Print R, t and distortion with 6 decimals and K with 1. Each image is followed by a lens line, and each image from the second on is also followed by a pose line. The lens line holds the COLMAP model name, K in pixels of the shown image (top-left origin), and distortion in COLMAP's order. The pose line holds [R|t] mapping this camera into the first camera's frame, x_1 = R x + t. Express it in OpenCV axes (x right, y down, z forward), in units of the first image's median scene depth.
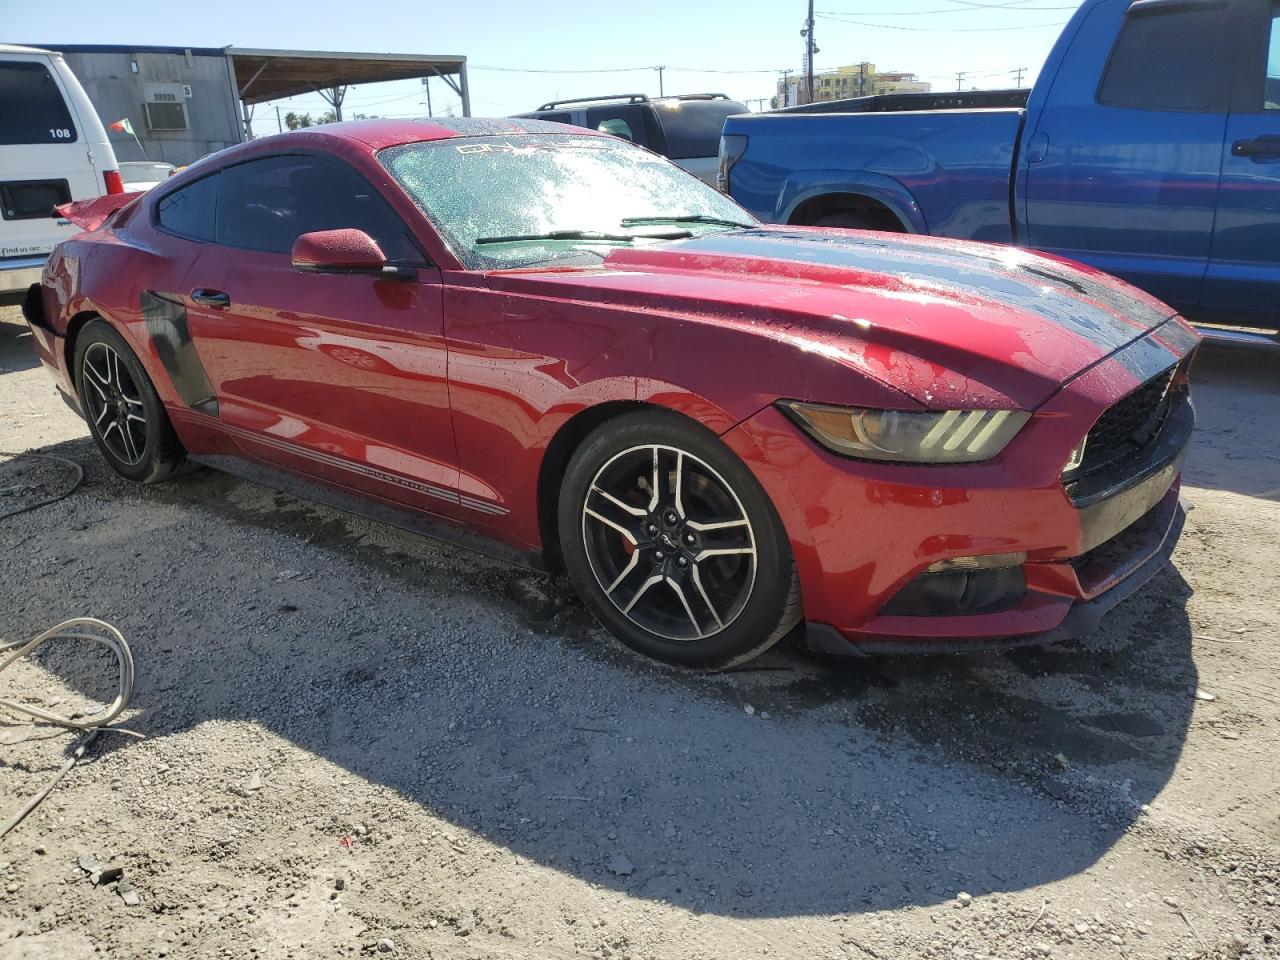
lens RADIAL K [[997.1, 0, 638.9], [0, 997.1, 482.8], [0, 0, 1]] dist [0.024529, -0.000304]
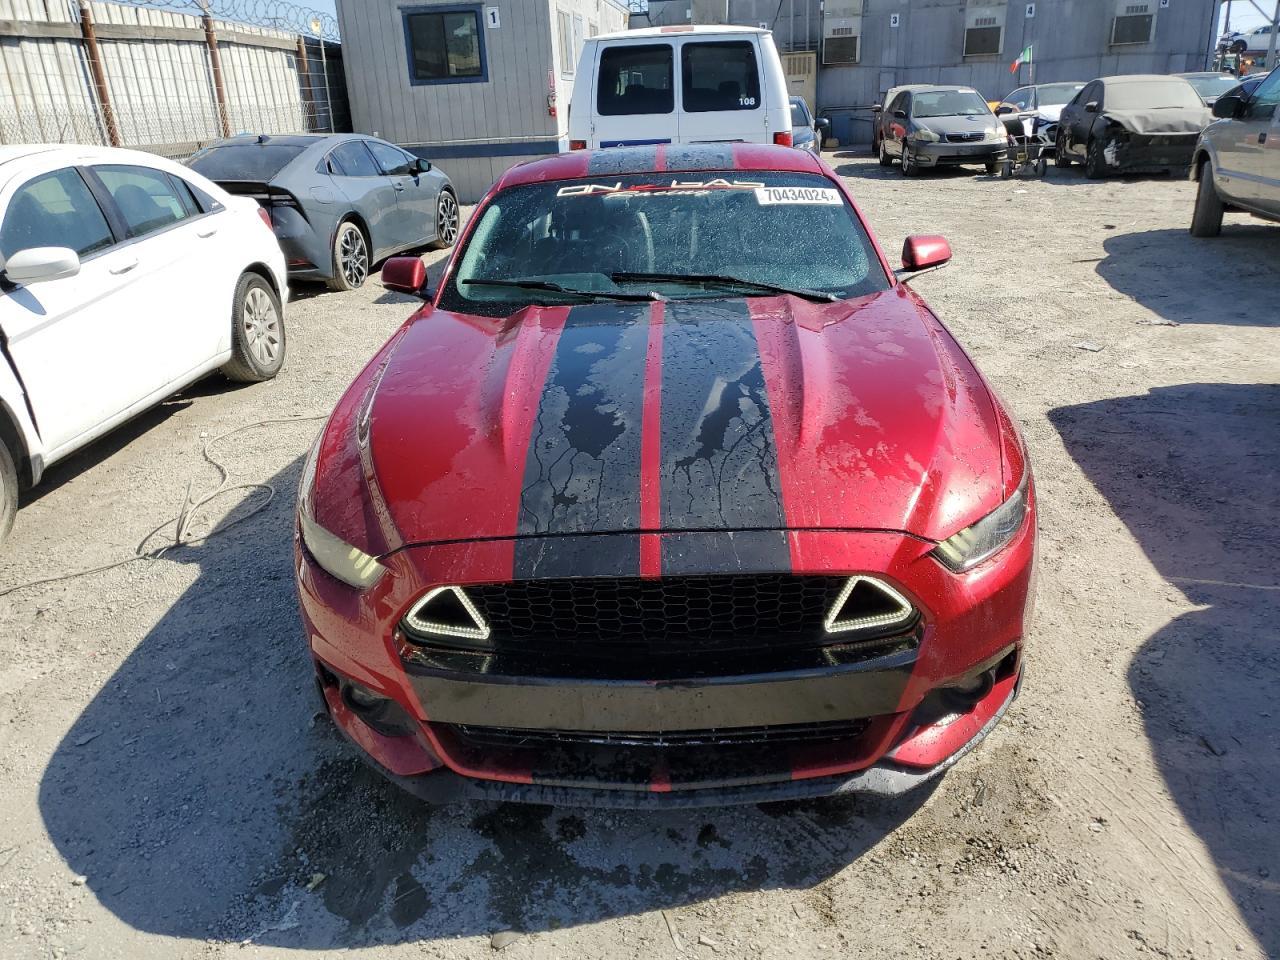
lens RADIAL K [[997.1, 0, 640.6], [0, 997.1, 481.7], [0, 0, 1]] dist [0.024529, -0.000304]
pose [[0.598728, 0.292534, -0.745620, 1.141601], [-0.225895, 0.954799, 0.193211, -0.355070], [0.768438, 0.052751, 0.637746, 0.507047]]
